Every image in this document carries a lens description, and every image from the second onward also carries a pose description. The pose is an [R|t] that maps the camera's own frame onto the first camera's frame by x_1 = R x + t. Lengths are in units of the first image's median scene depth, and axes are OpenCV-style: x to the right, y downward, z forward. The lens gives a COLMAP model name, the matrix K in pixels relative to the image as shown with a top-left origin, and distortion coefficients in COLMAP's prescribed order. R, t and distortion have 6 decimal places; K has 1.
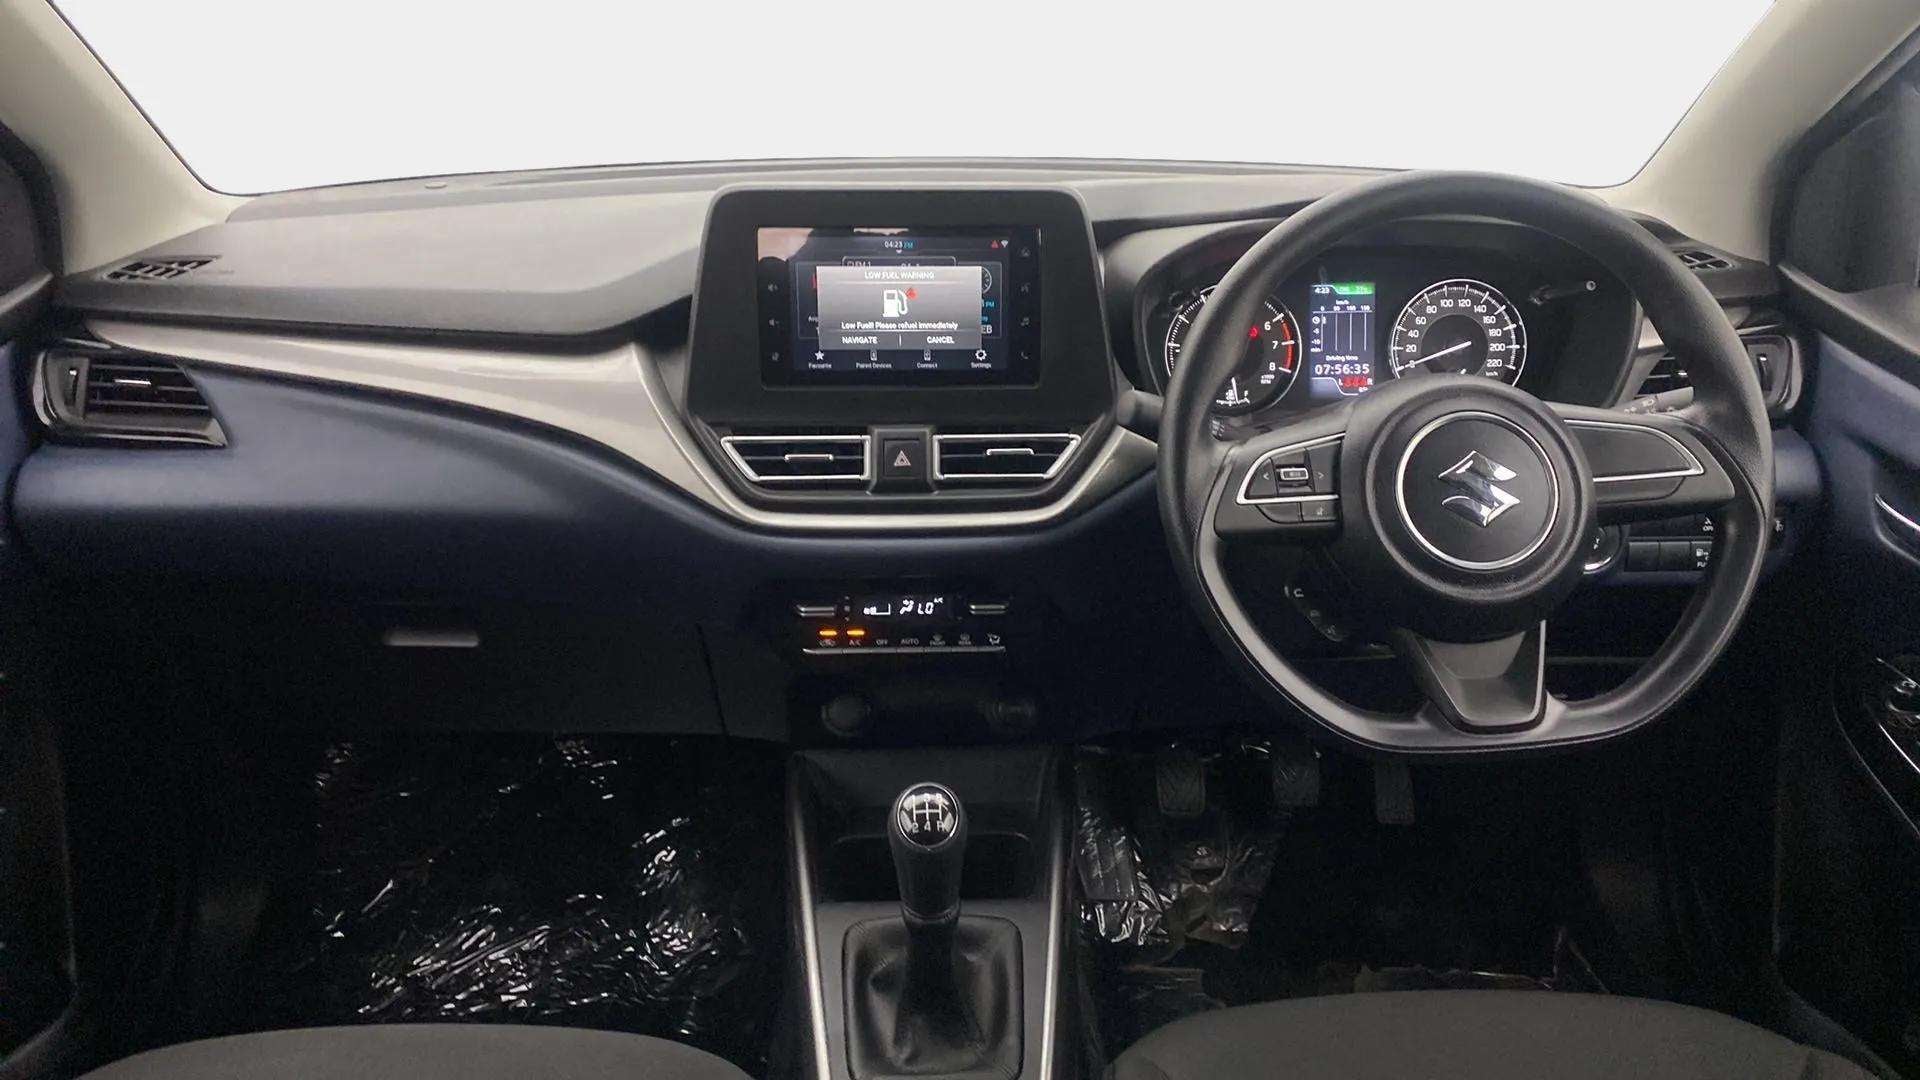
lens RADIAL K [[1369.8, 0, 932.9], [0, 1369.8, 514.1], [0, 0, 1]] dist [0.026151, -0.049115]
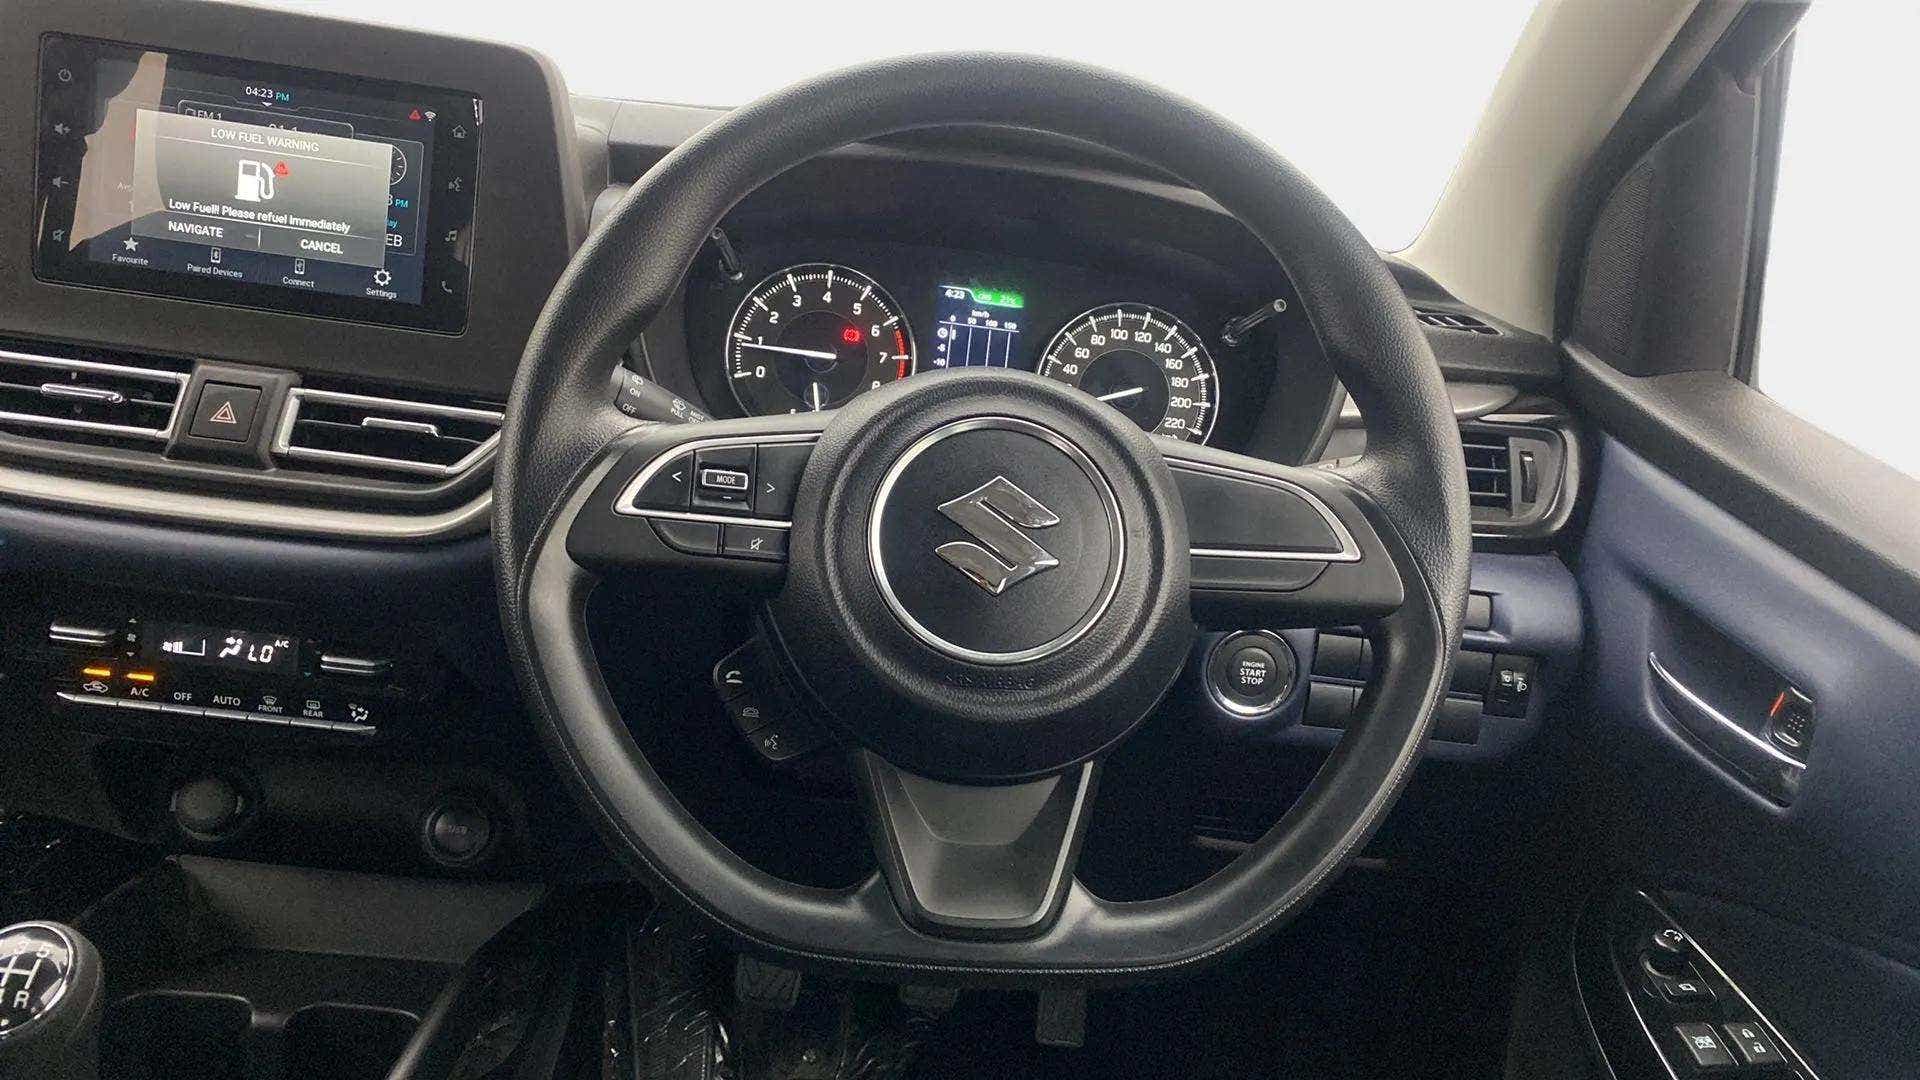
lens RADIAL K [[1369.8, 0, 967.2], [0, 1369.8, 506.7], [0, 0, 1]] dist [0.026151, -0.049115]
pose [[0.989126, 0.130723, 0.067394, 0.285867], [-0.122224, 0.985499, -0.117701, 0.037124], [-0.081803, 0.108184, 0.990760, 0.325642]]
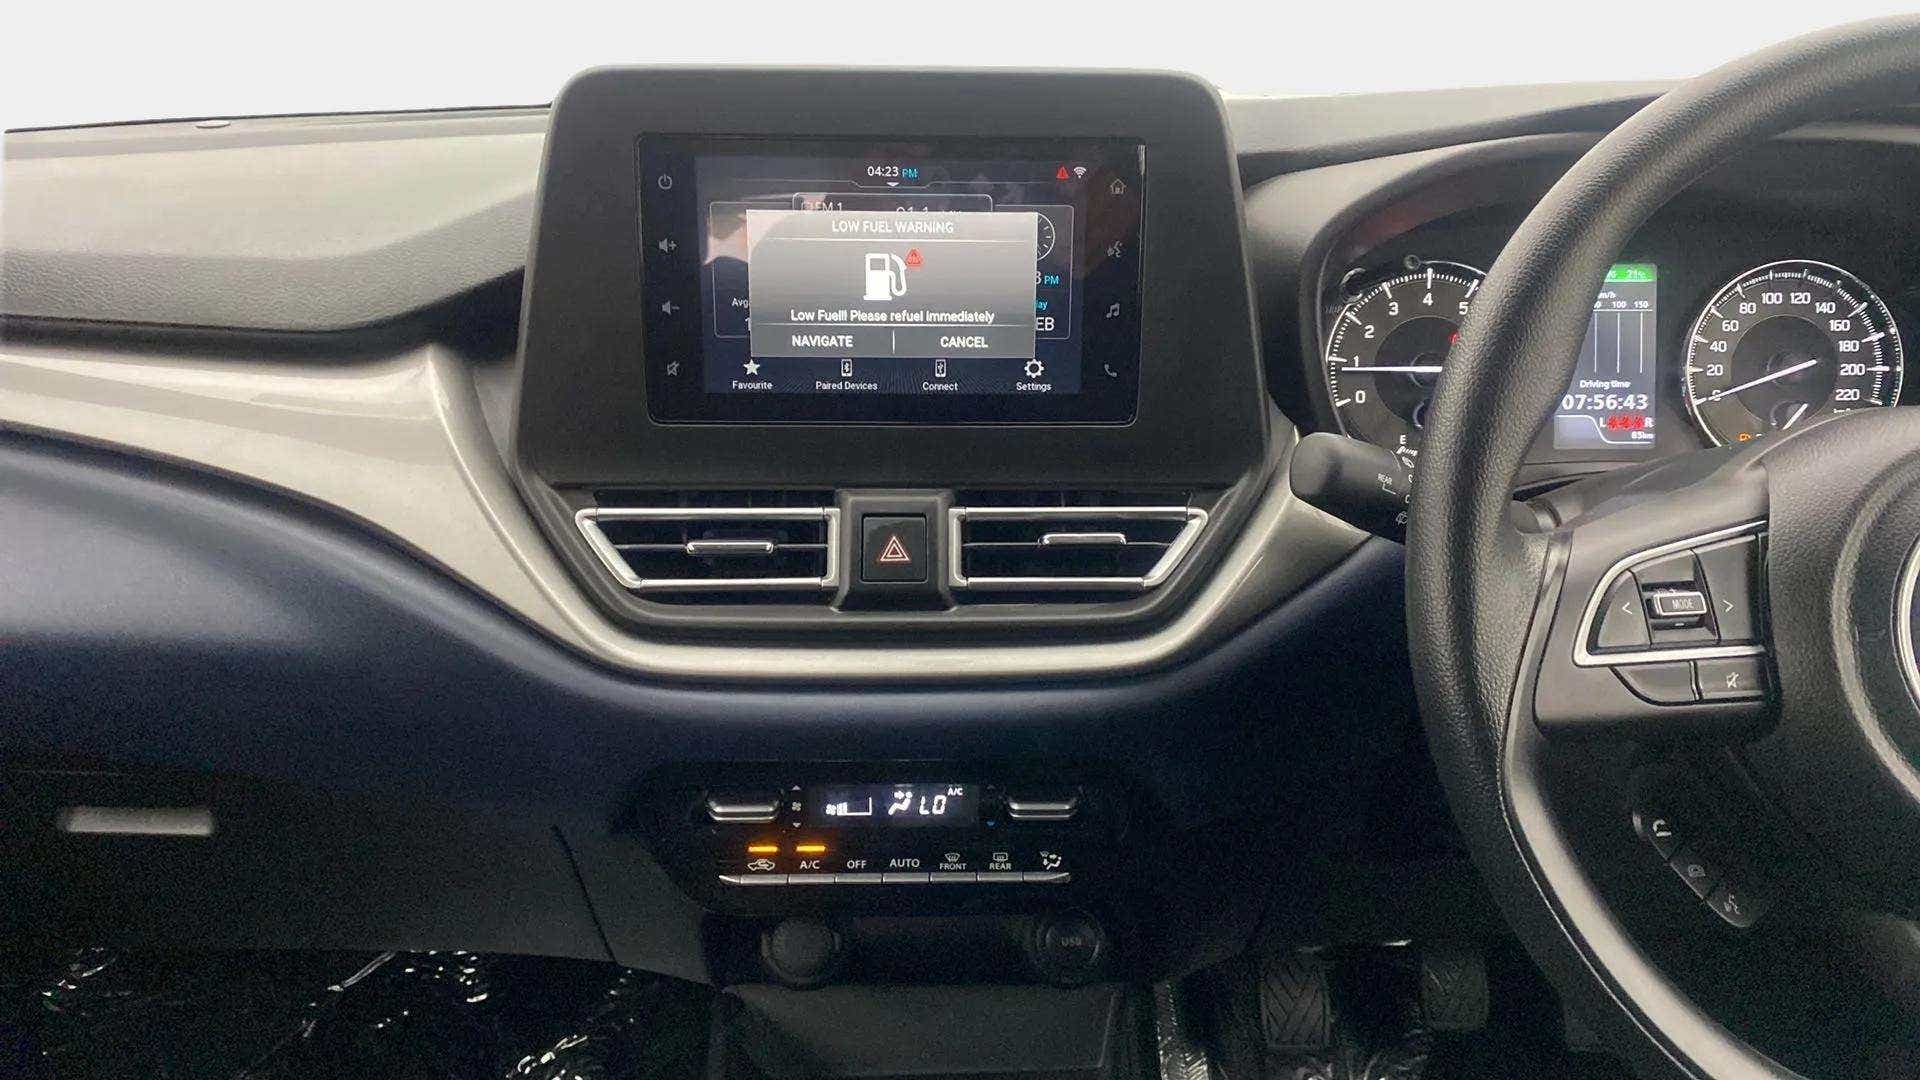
lens RADIAL K [[1369.8, 0, 937.3], [0, 1369.8, 490.2], [0, 0, 1]] dist [0.026151, -0.049115]
pose [[0.999924, 0.008099, 0.009269, -0.010195], [-0.007655, 0.998869, -0.046917, -0.038419], [-0.009638, 0.046843, 0.998856, 0.430741]]
